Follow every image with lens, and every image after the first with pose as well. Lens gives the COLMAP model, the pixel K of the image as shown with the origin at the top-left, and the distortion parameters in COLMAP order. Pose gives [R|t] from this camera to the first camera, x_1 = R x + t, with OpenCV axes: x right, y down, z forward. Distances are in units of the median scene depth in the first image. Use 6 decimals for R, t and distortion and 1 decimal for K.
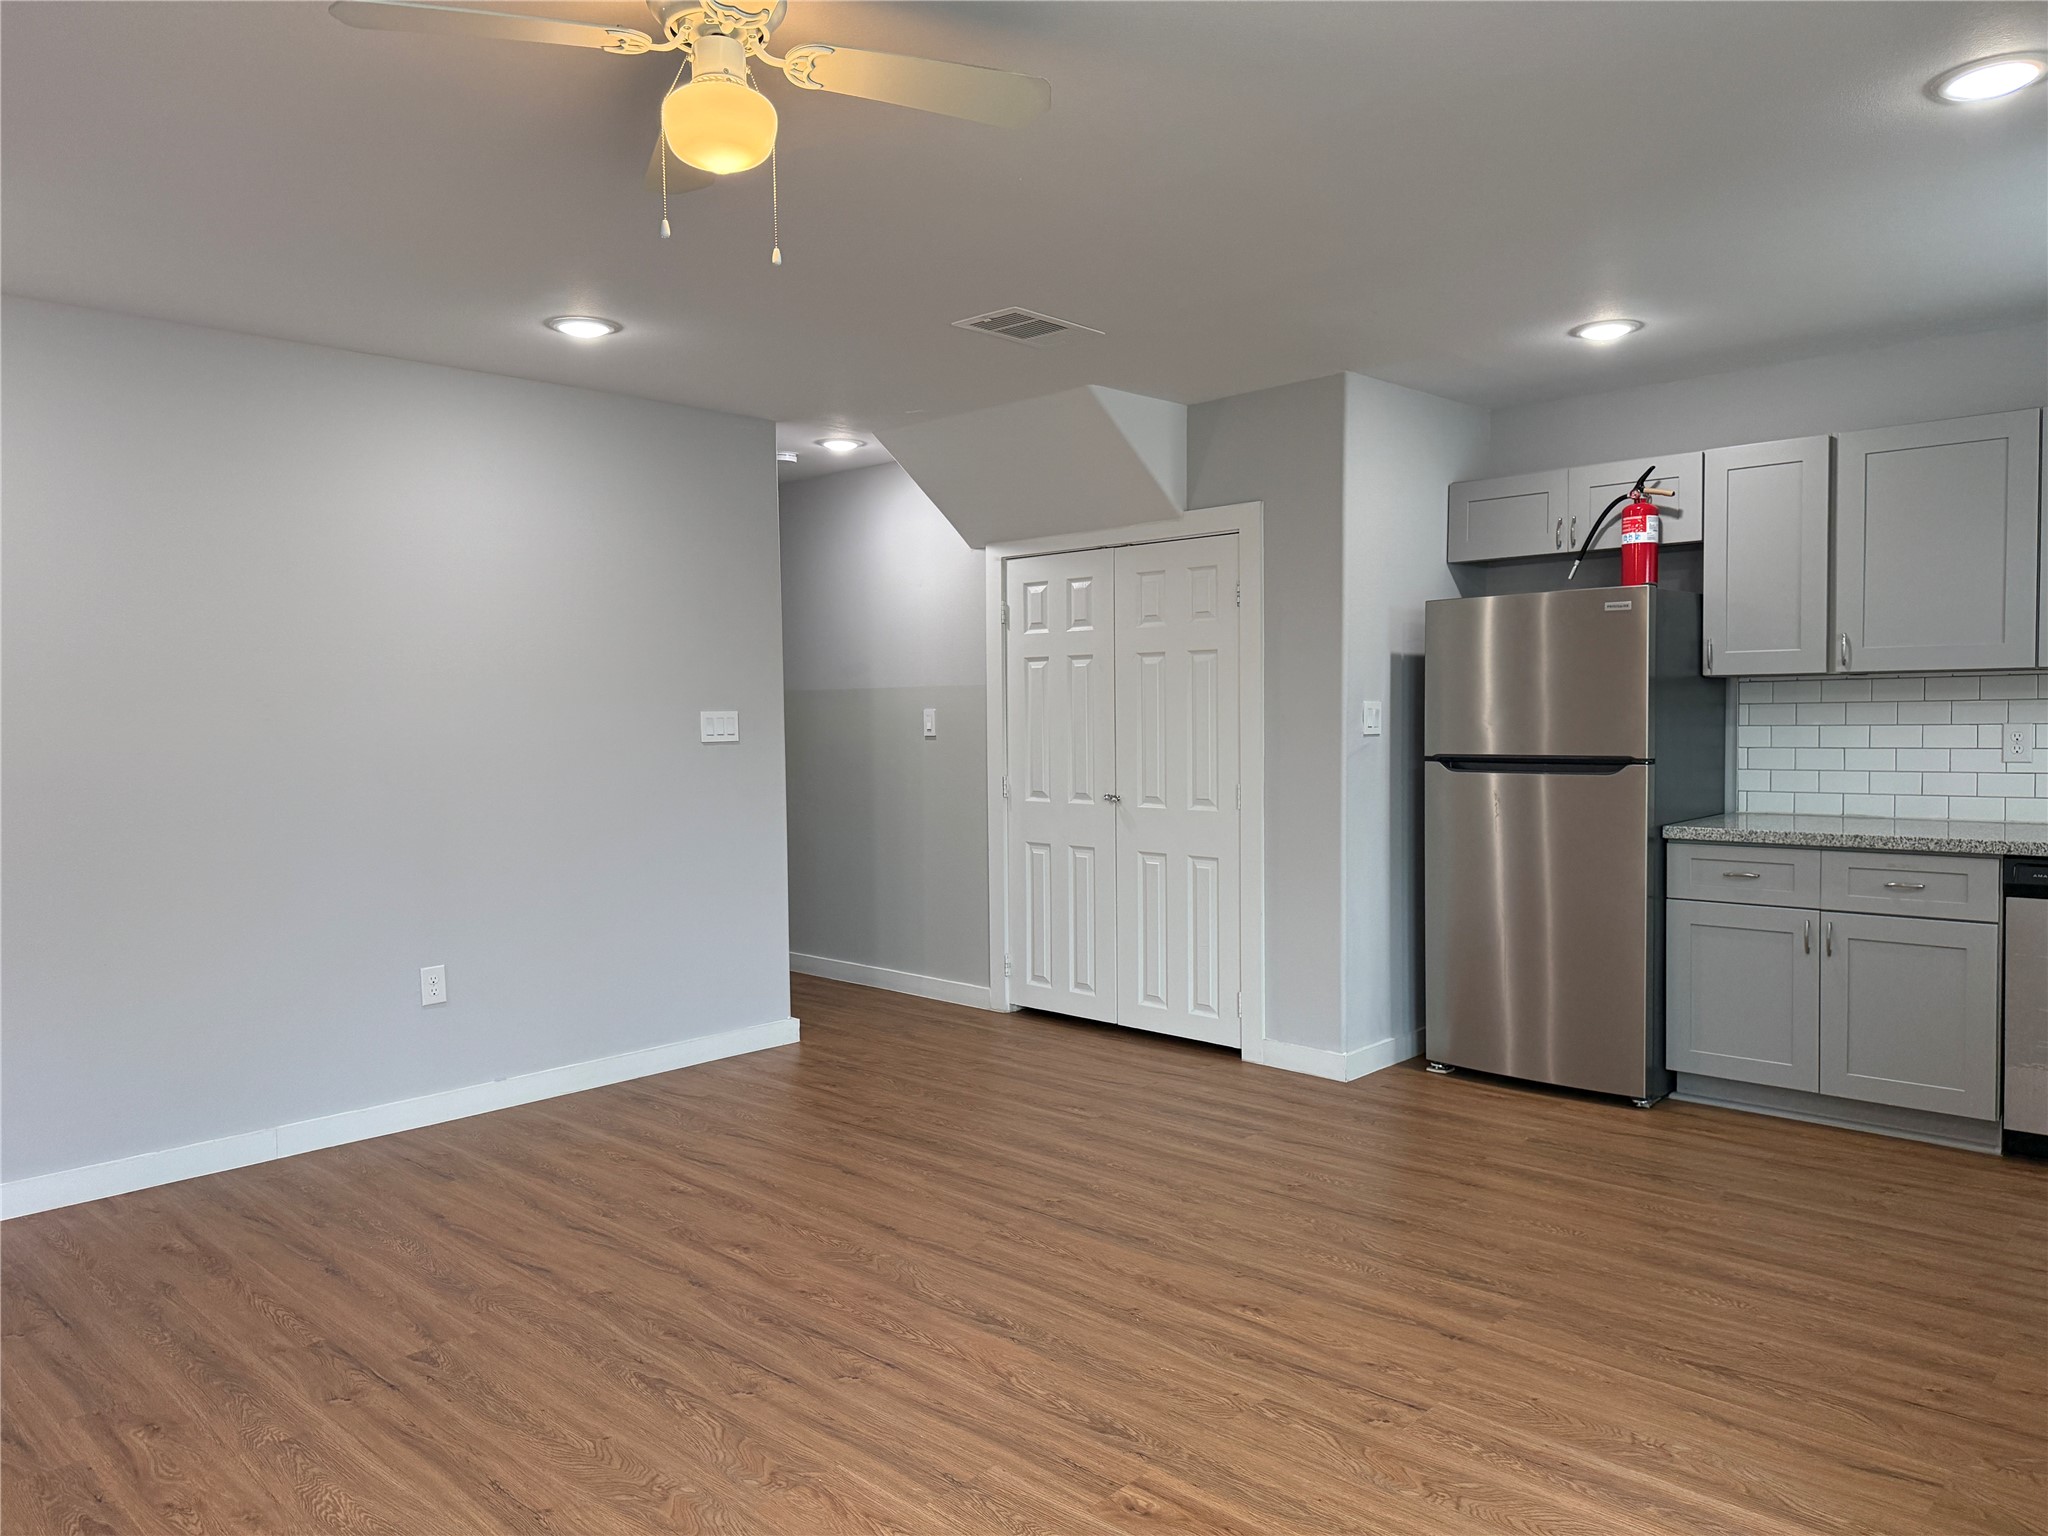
lens RADIAL K [[1456.6, 0, 1024.2], [0, 1456.6, 769.7], [0, 0, 1]] dist [0.040782, -0.007982]
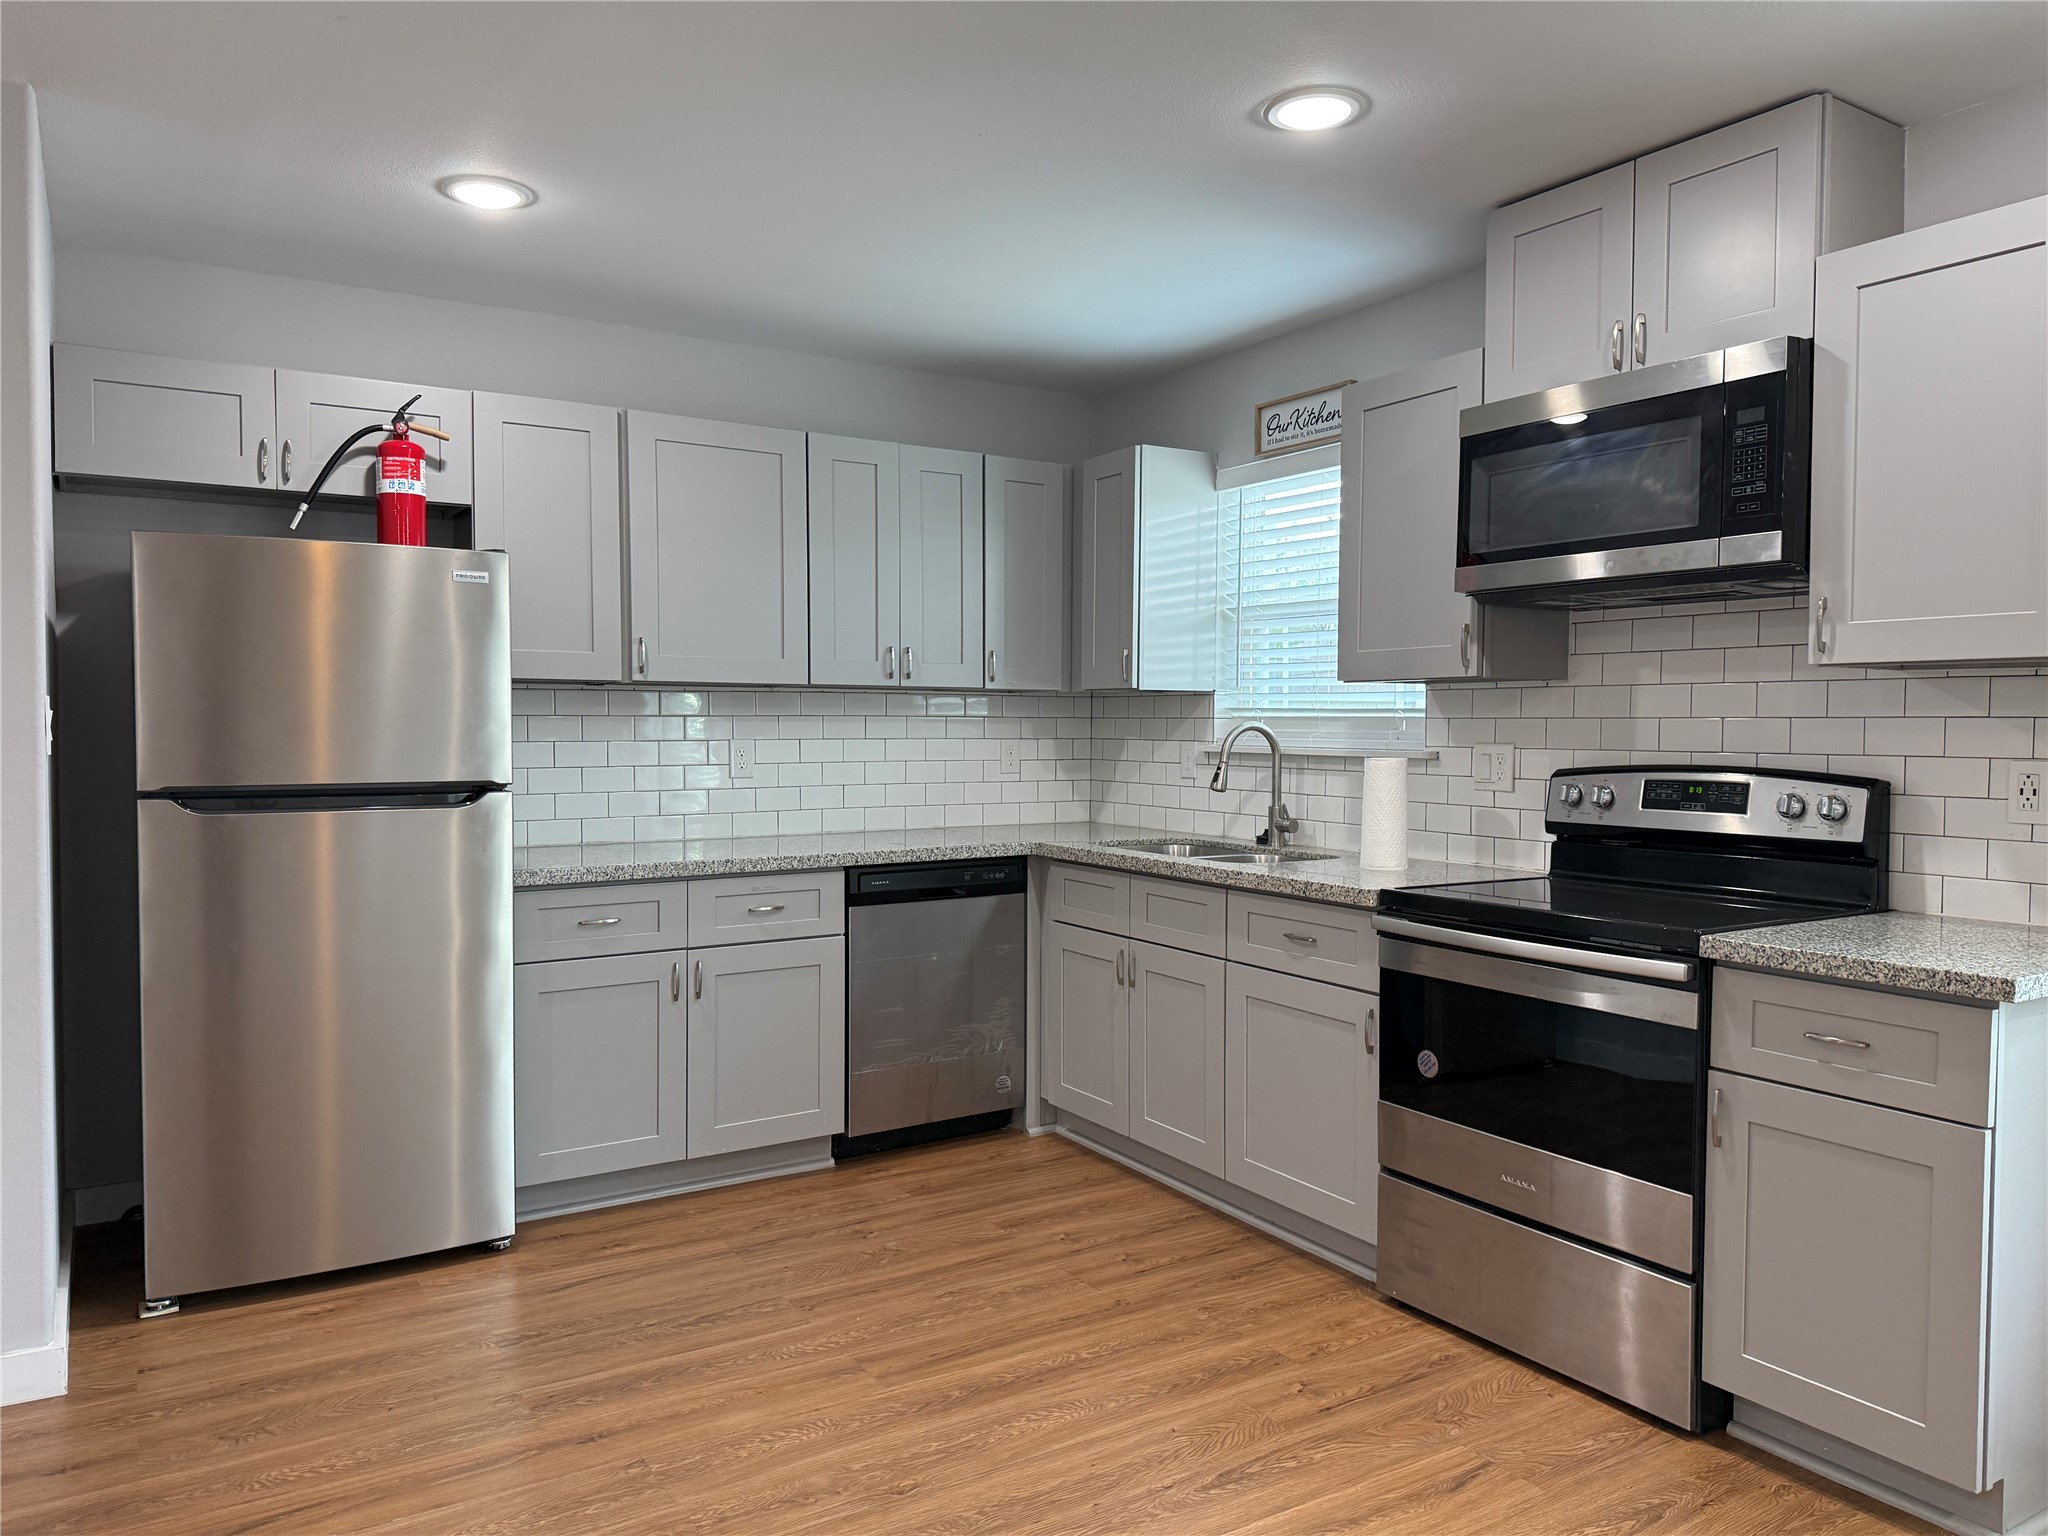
lens RADIAL K [[1456.6, 0, 1023.3], [0, 1456.6, 762.3], [0, 0, 1]] dist [0.040782, -0.007982]
pose [[0.258937, -0.008936, 0.965853, -0.250473], [0.038284, 0.999266, -0.001019, -0.007412], [-0.965135, 0.037241, 0.259089, 0.583353]]
